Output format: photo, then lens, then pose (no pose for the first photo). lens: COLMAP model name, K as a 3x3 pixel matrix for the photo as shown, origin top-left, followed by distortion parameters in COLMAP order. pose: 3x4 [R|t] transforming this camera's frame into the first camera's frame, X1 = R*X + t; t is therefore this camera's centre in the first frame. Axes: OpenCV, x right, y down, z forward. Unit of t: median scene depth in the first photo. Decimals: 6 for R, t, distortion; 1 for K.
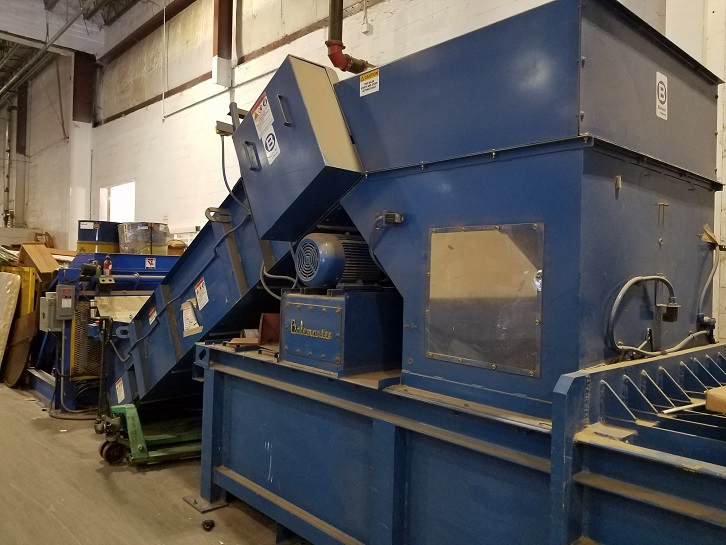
lens RADIAL K [[572.0, 0, 364.4], [0, 572.0, 269.9], [0, 0, 1]] dist [0.004124, -0.011436]
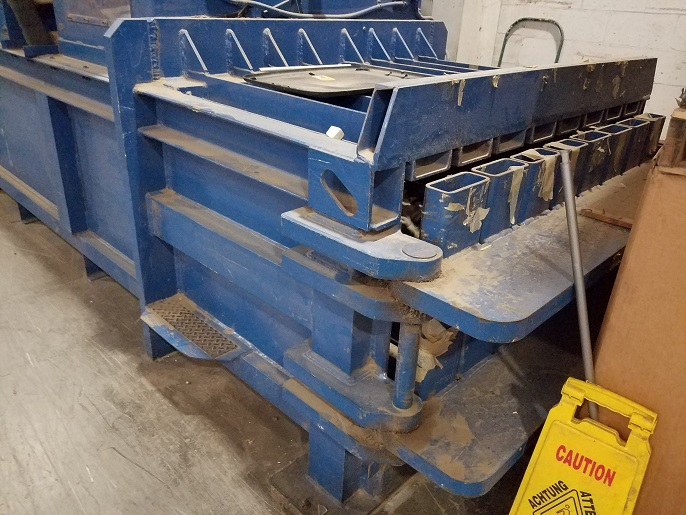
lens RADIAL K [[540.5, 0, 341.8], [0, 540.5, 259.2], [0, 0, 1]] dist [0.004124, -0.011436]
pose [[0.999083, 0.000764, 0.042816, 0.518116], [-0.019087, 0.902982, 0.429254, 0.121338], [-0.038334, -0.429677, 0.902169, 0.041745]]
